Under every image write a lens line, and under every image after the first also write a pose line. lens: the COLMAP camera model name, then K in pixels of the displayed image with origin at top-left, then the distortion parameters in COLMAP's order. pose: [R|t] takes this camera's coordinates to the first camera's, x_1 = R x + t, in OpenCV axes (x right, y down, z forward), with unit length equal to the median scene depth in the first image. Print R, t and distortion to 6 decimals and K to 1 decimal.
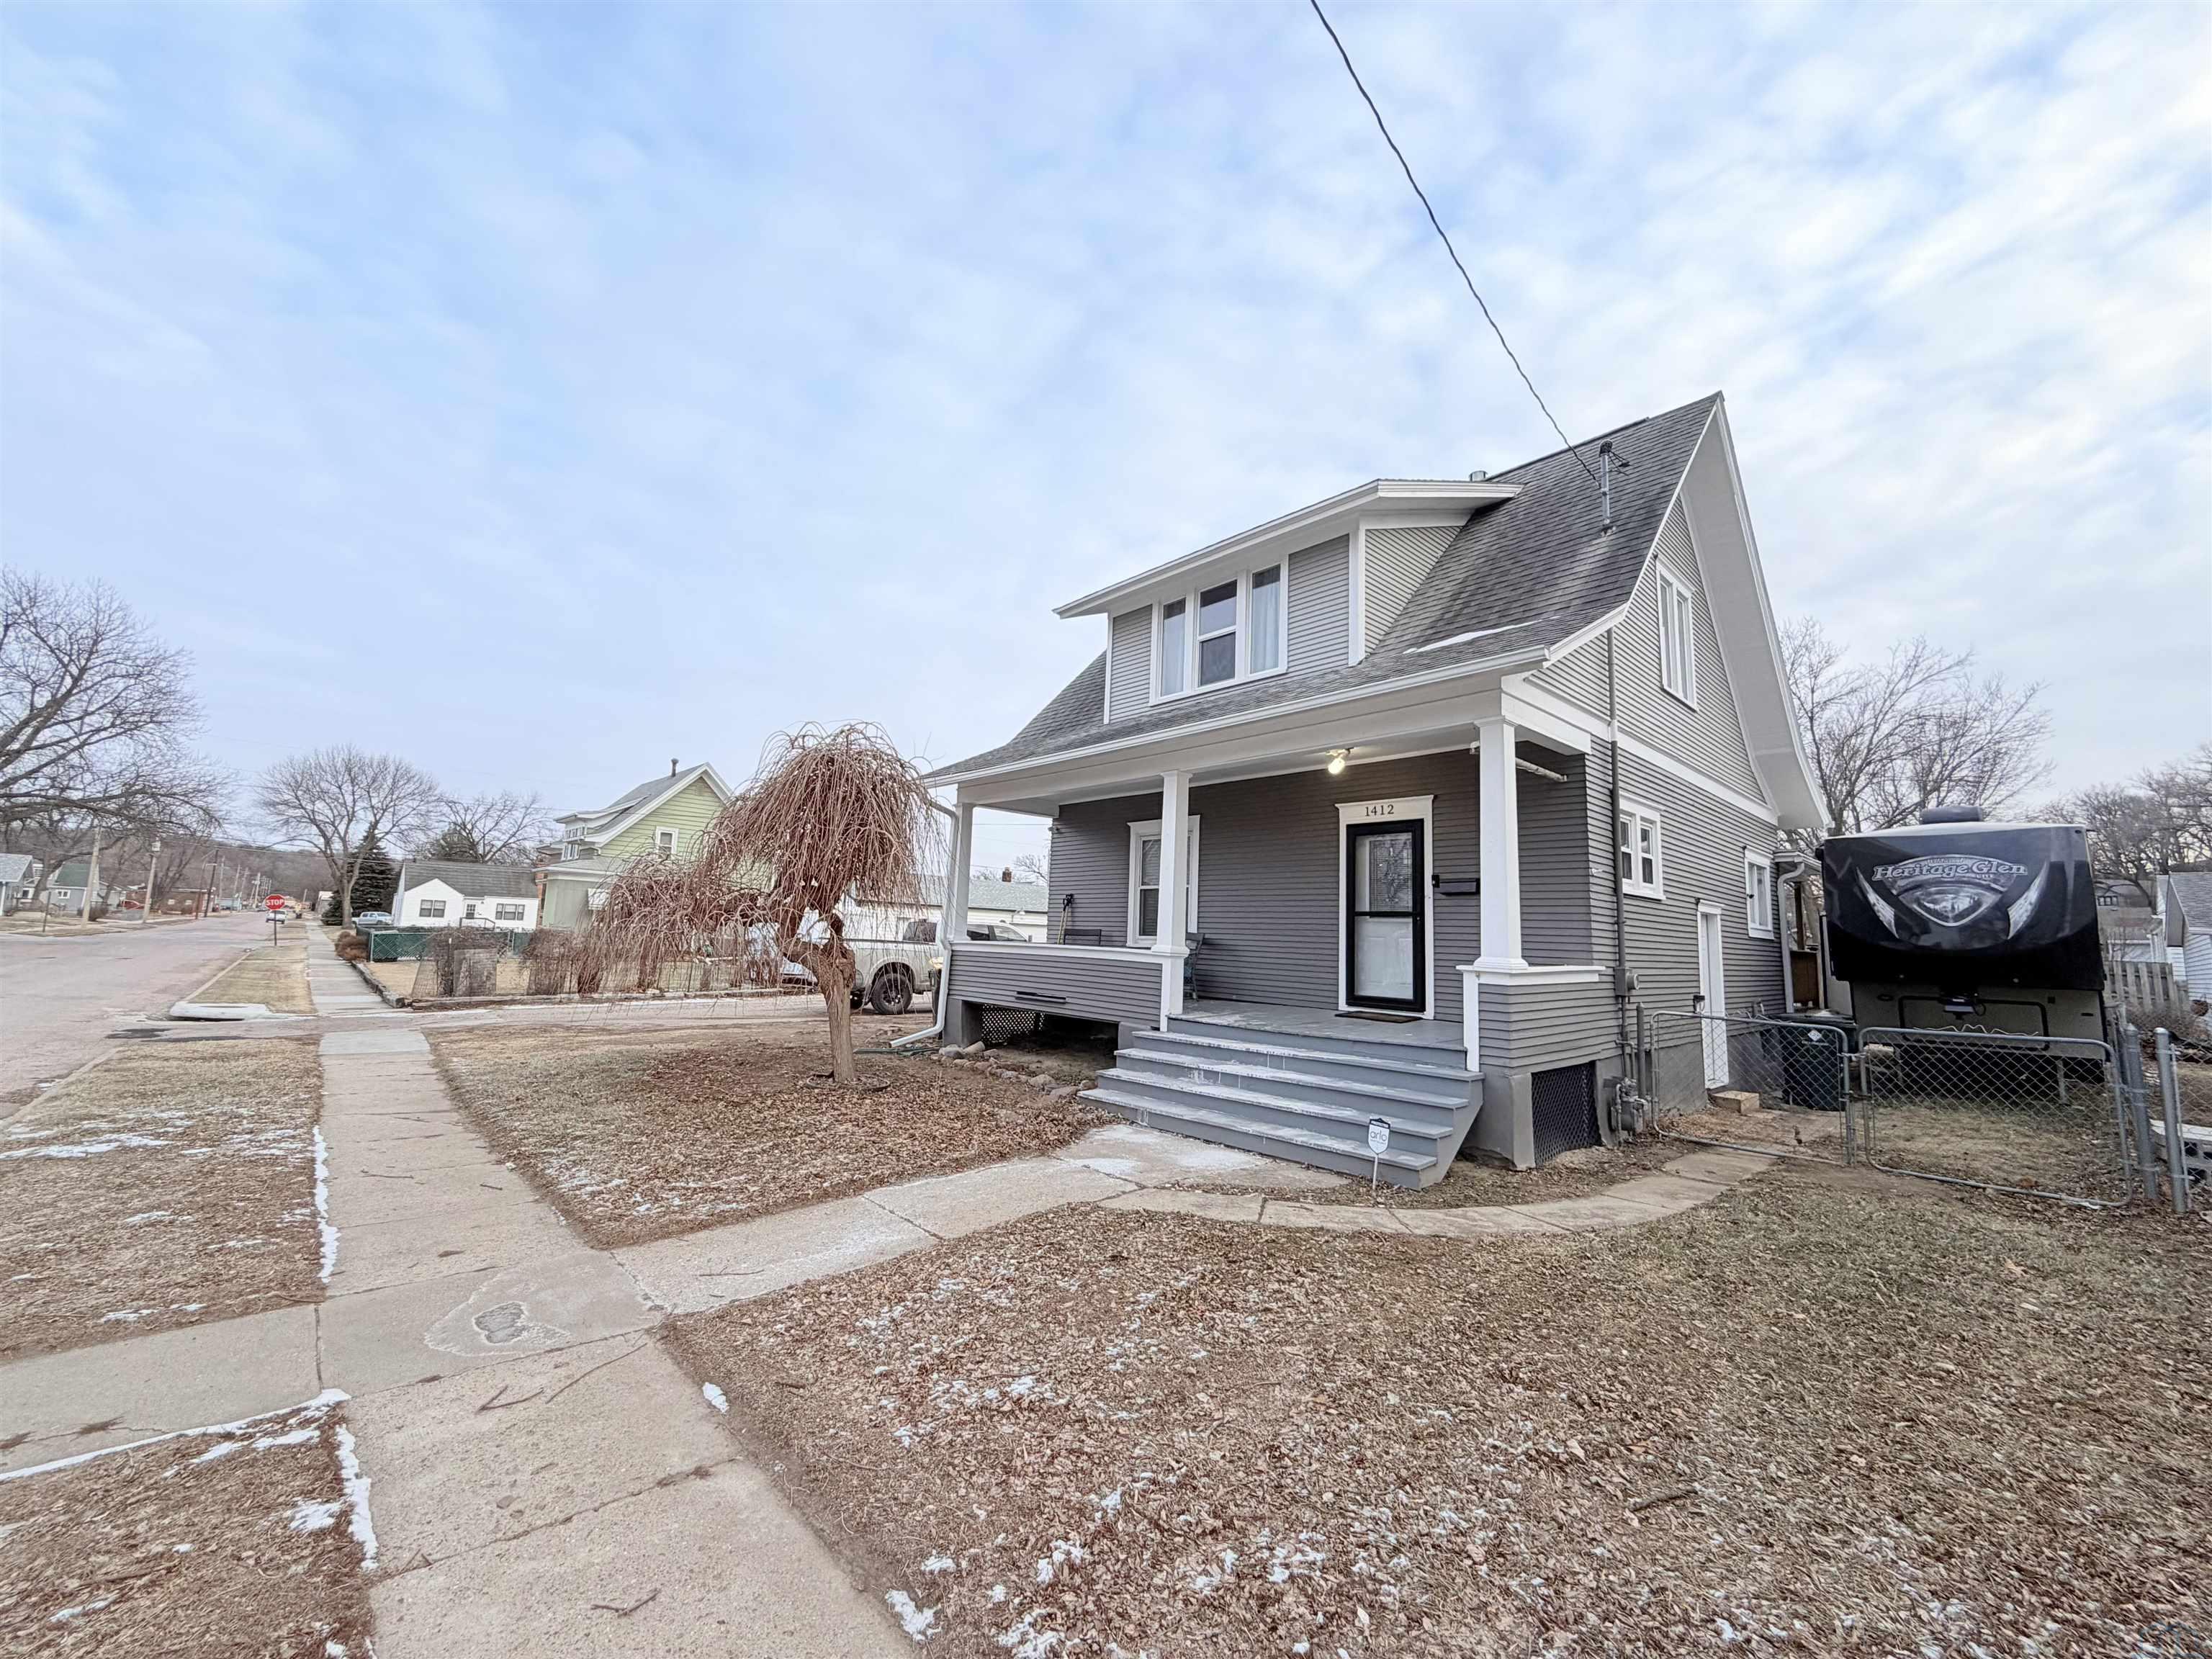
lens RADIAL K [[881.0, 0, 1107.6], [0, 881.0, 833.3], [0, 0, 1]] dist [-0.000881, 0.000091]
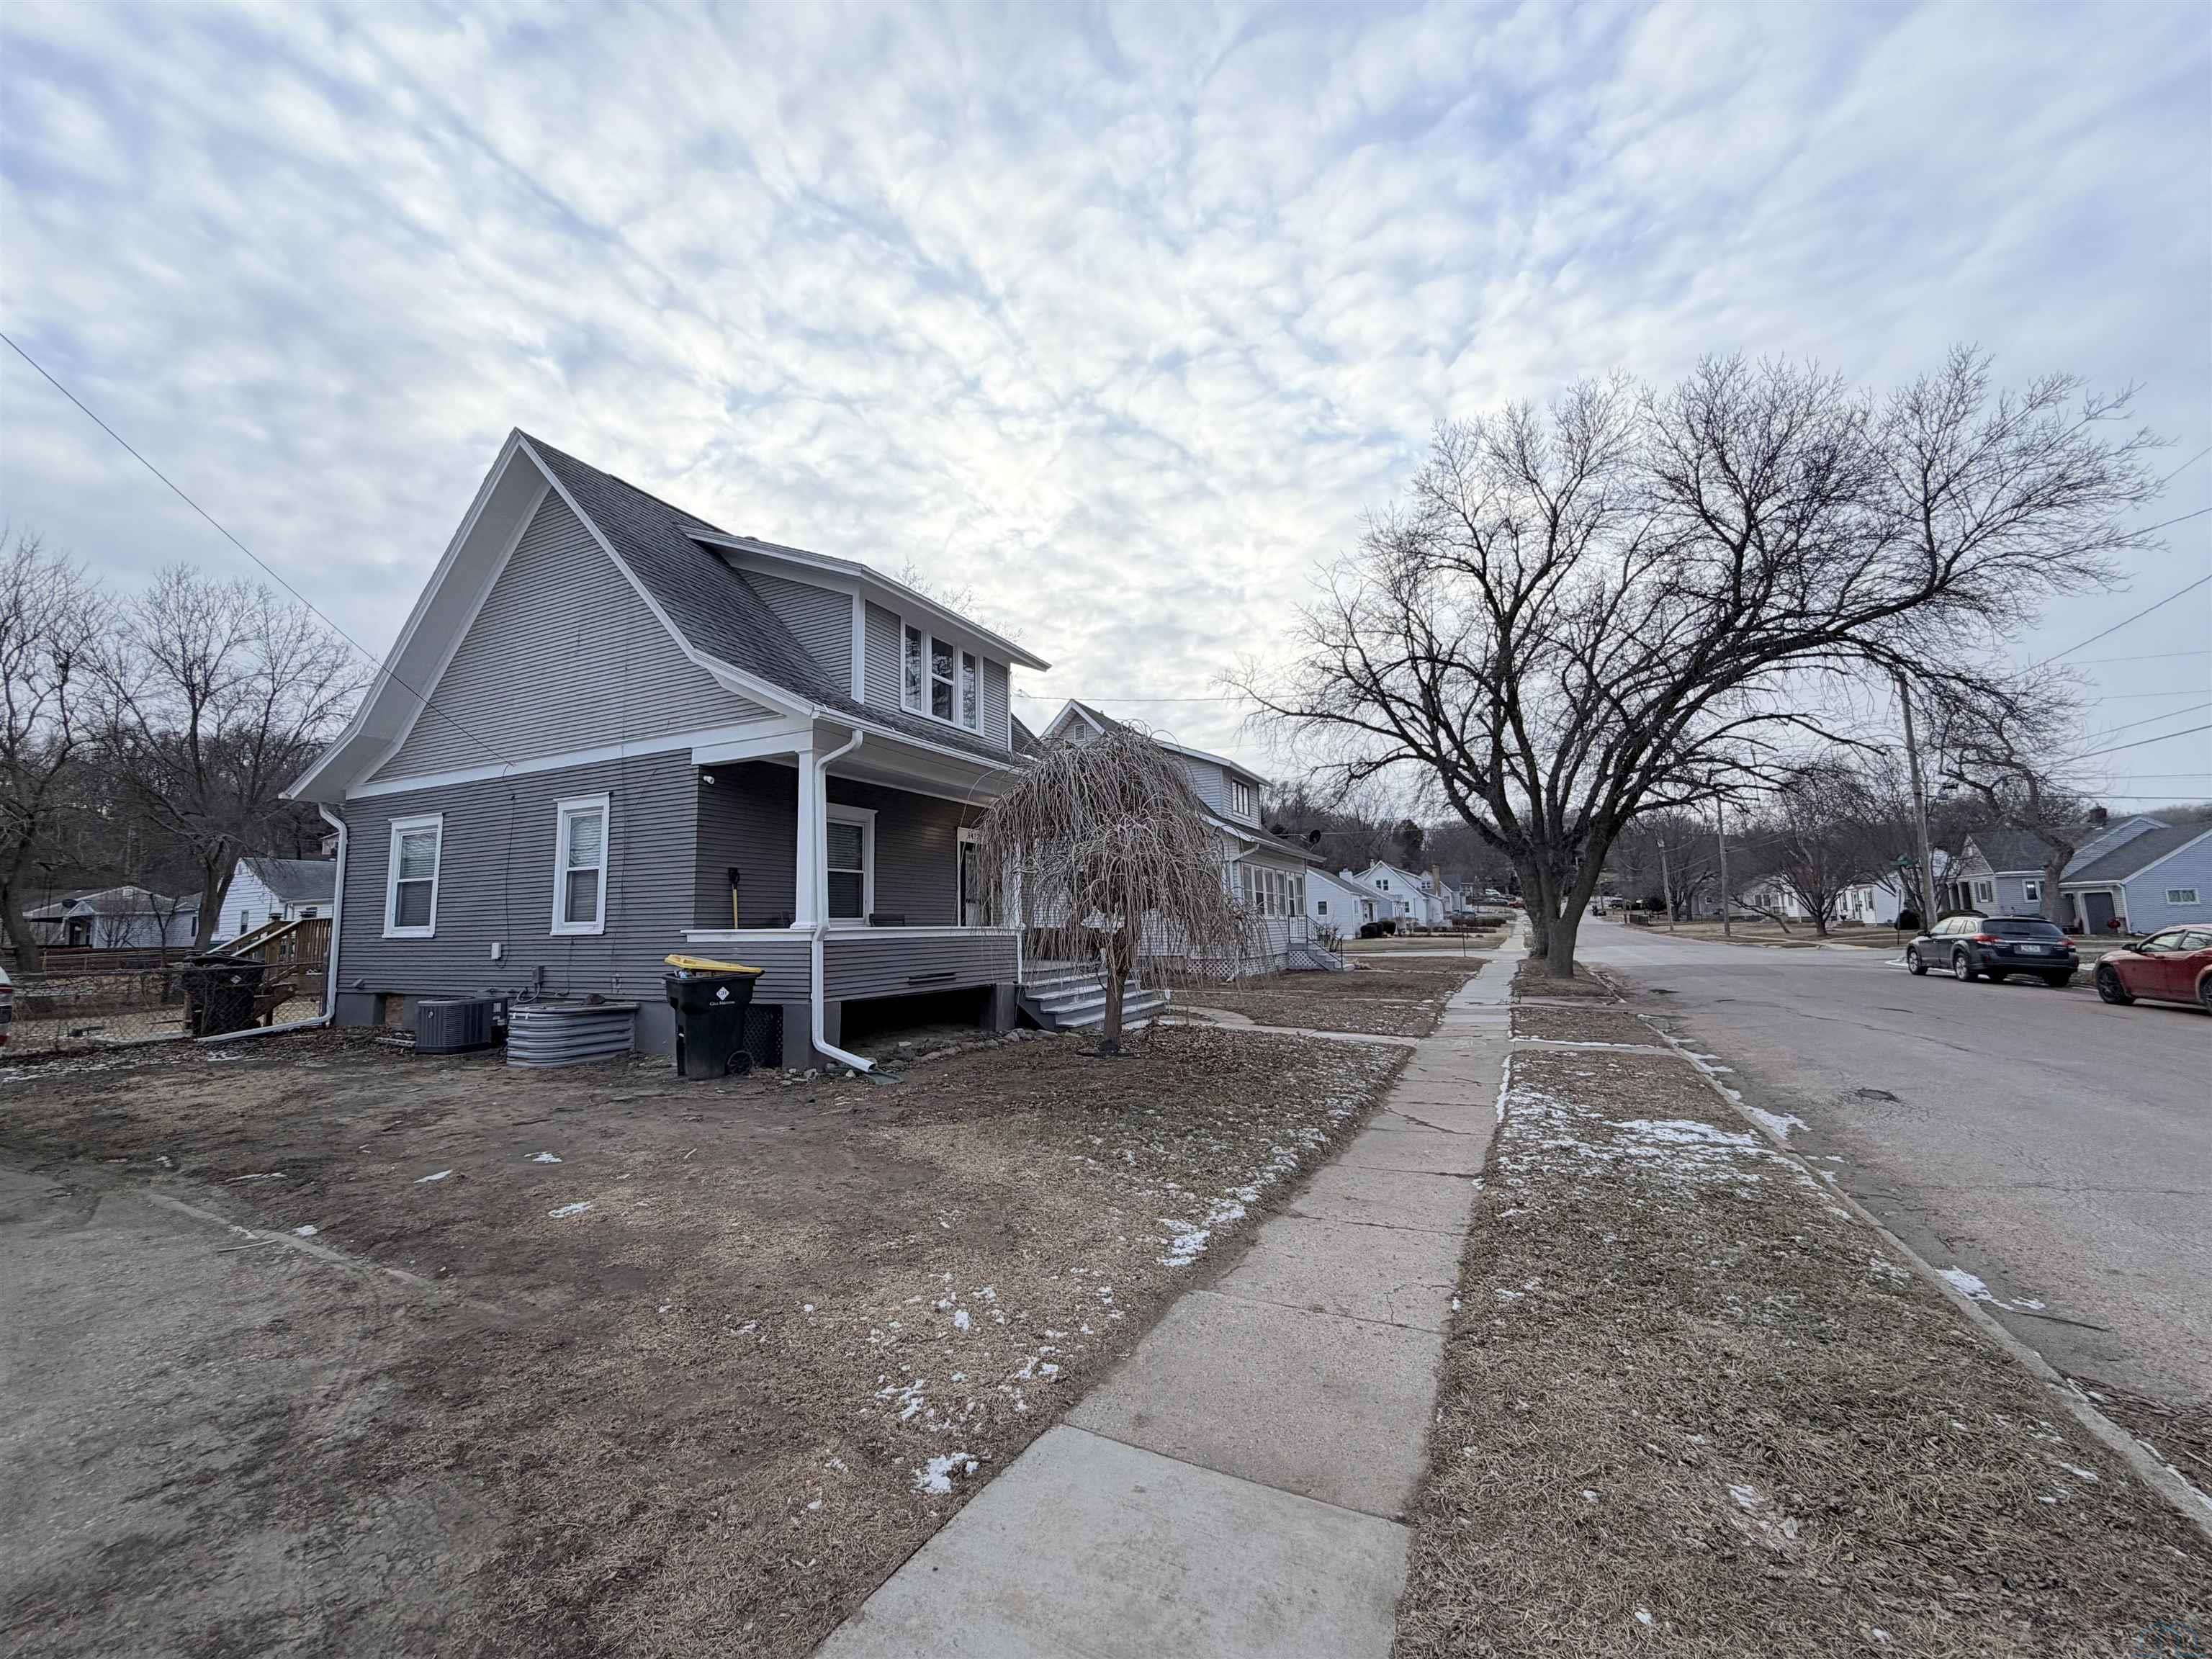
lens RADIAL K [[881.0, 0, 1101.5], [0, 881.0, 826.3], [0, 0, 1]] dist [-0.000881, 0.000091]
pose [[-0.344258, 0.082795, 0.935217, -1.136497], [-0.112378, 0.985309, -0.128596, 0.121462], [-0.932125, -0.149368, -0.329896, 1.177952]]
